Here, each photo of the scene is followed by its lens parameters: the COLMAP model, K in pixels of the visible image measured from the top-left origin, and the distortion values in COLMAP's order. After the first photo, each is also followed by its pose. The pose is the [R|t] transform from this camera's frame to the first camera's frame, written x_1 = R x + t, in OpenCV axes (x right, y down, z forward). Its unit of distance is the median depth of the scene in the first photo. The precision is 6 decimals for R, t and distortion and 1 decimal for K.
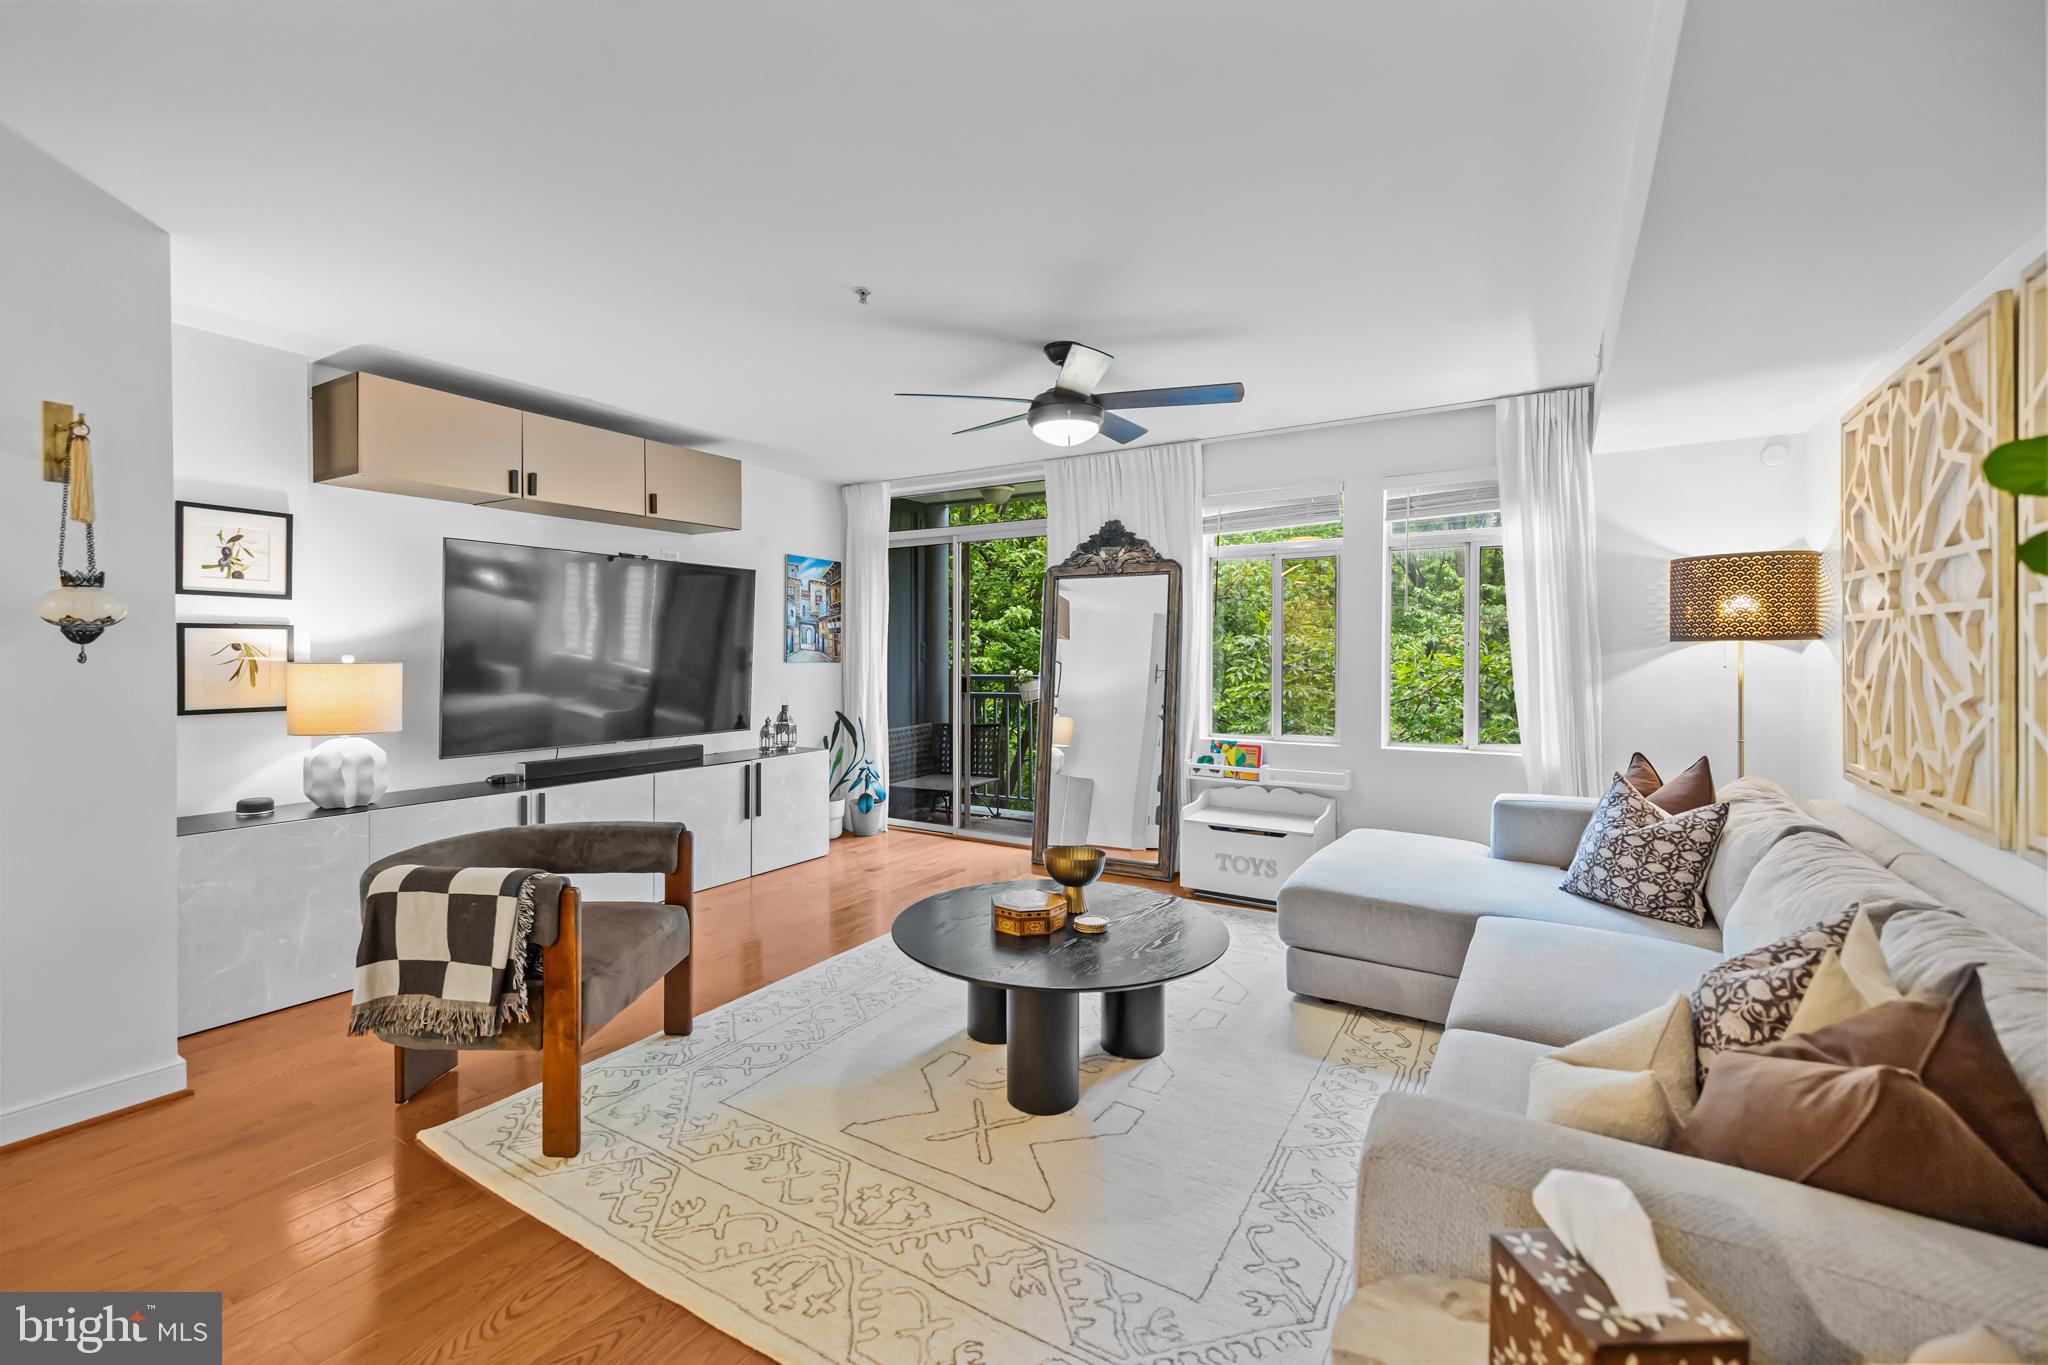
lens RADIAL K [[870.6, 0, 1020.9], [0, 870.6, 657.7], [0, 0, 1]] dist [0.004116, -0.003484]
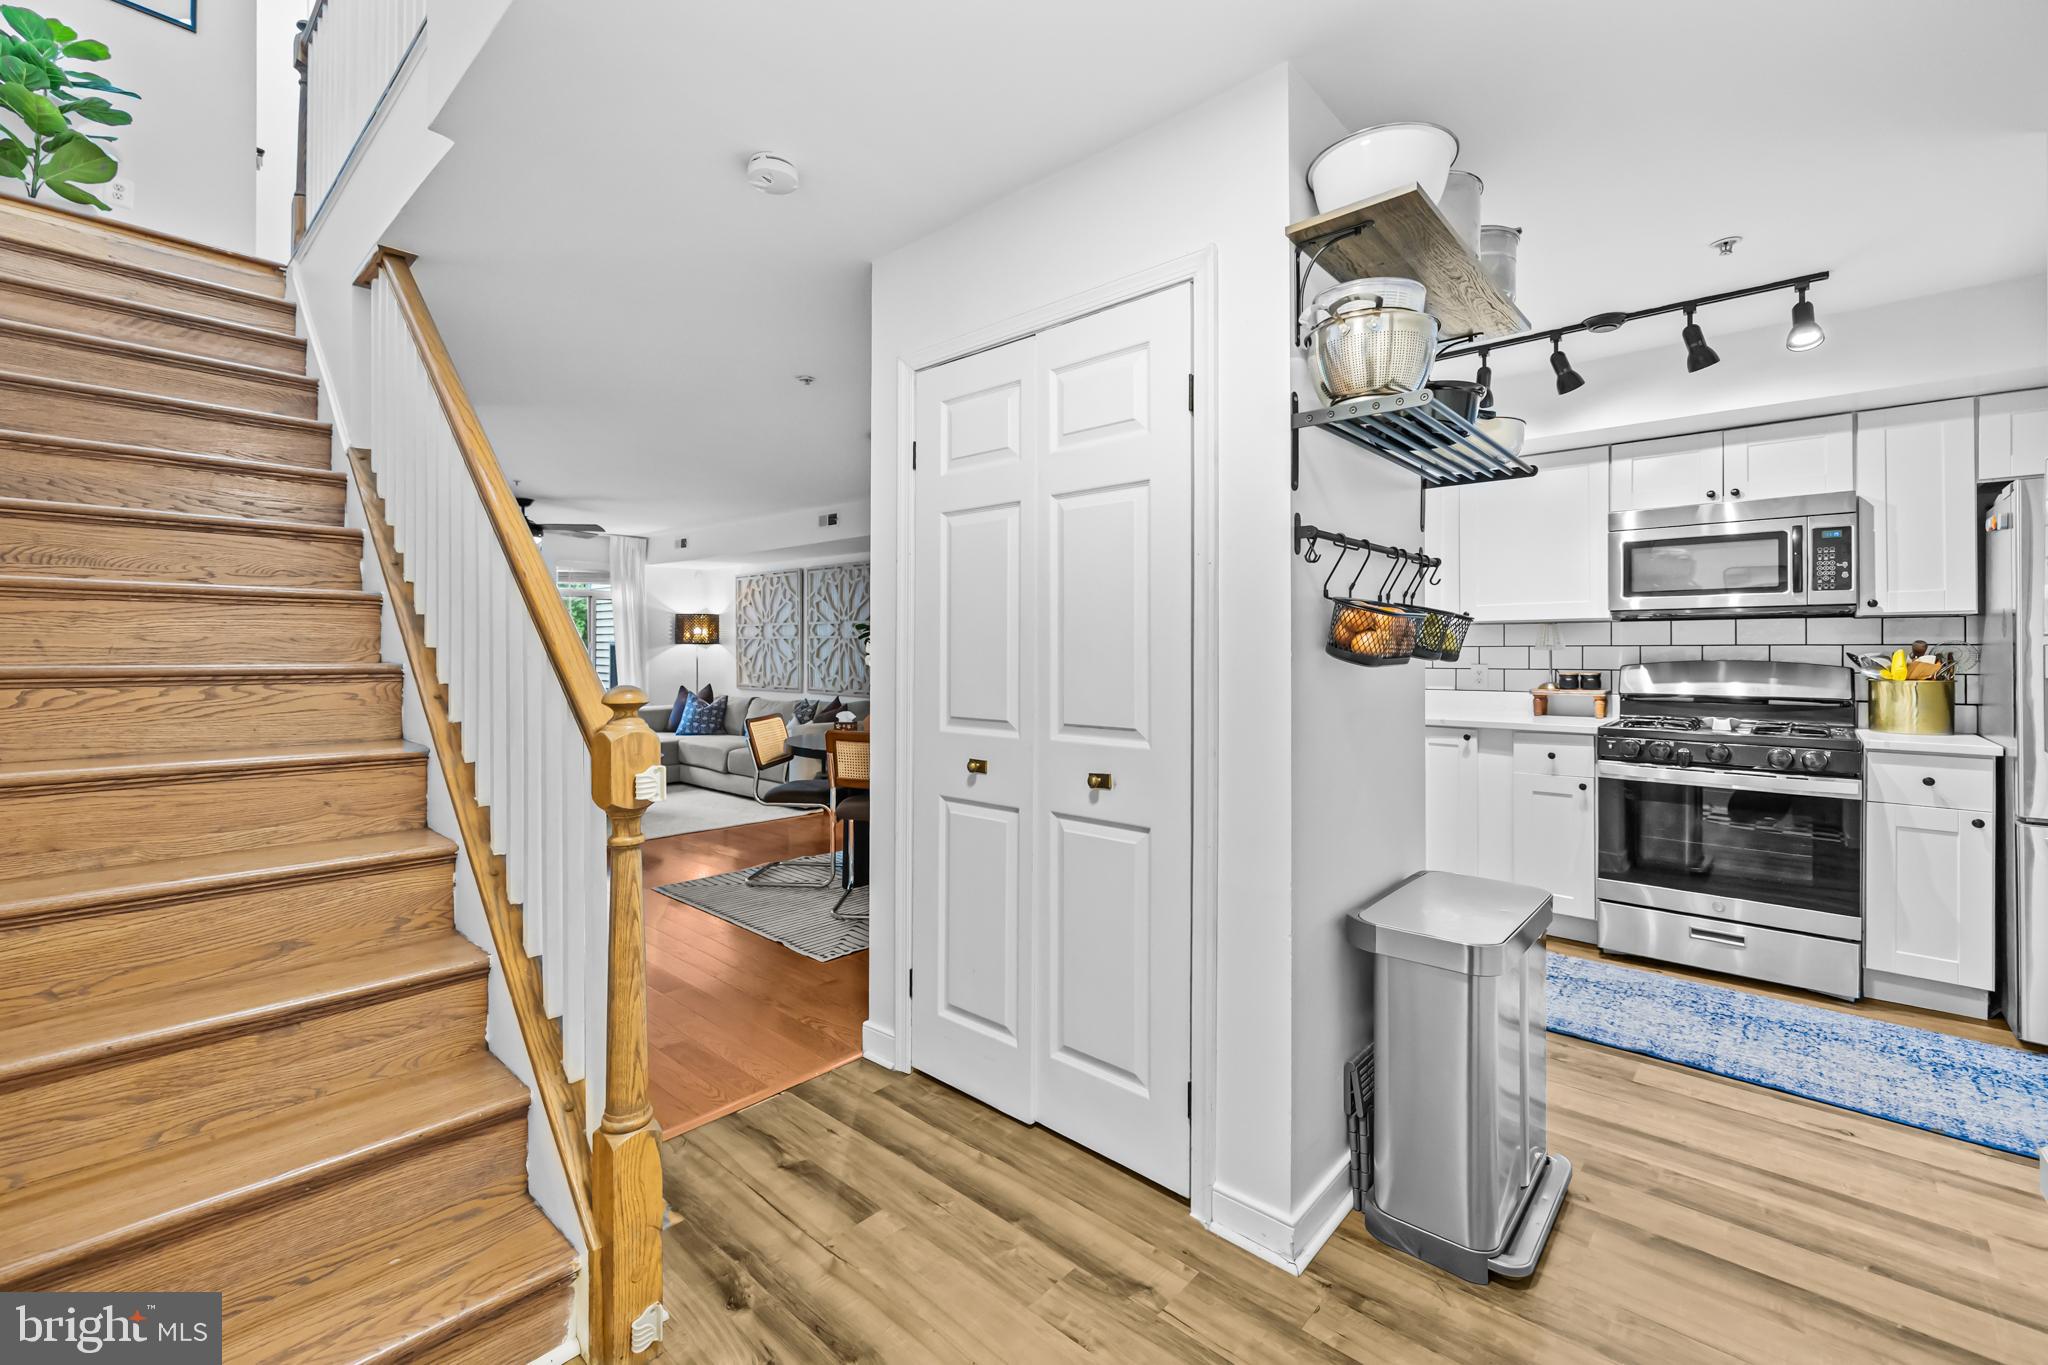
lens RADIAL K [[870.6, 0, 1014.7], [0, 870.6, 642.6], [0, 0, 1]] dist [0.004116, -0.003484]
pose [[0.187637, 0.009483, 0.982193, -1.536410], [0.003823, 0.999939, -0.010384, 0.006558], [-0.982231, 0.005704, 0.187589, -0.458673]]
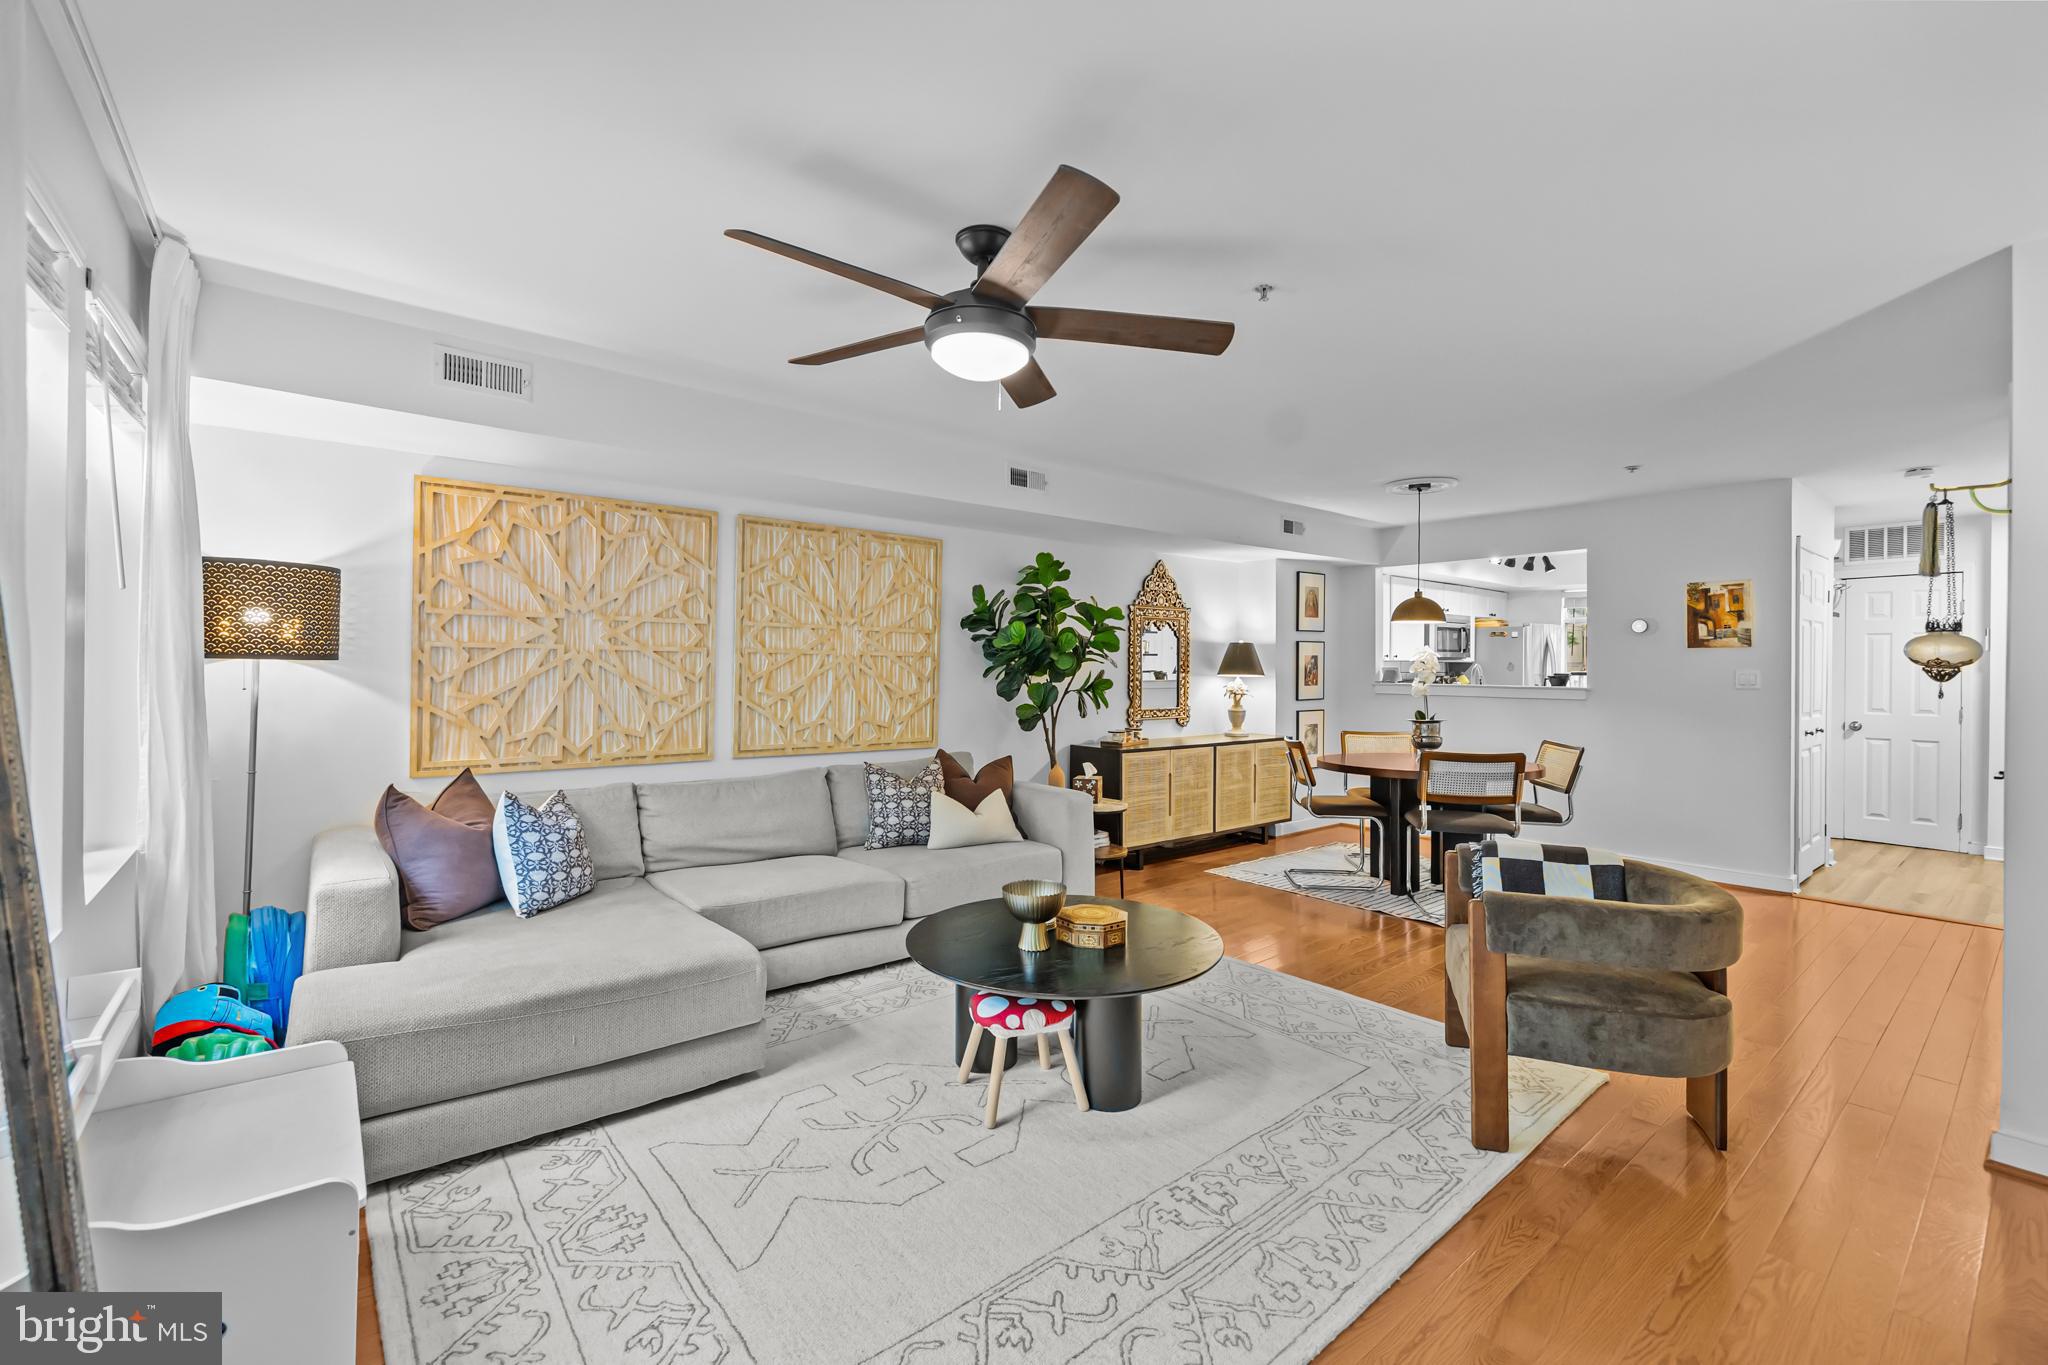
lens RADIAL K [[870.6, 0, 1026.1], [0, 870.6, 665.1], [0, 0, 1]] dist [0.004116, -0.003484]
pose [[-0.946650, -0.007670, 0.322172, -0.179658], [-0.006610, 0.999969, 0.004383, -0.020454], [-0.322196, 0.002020, -0.946671, 1.437515]]
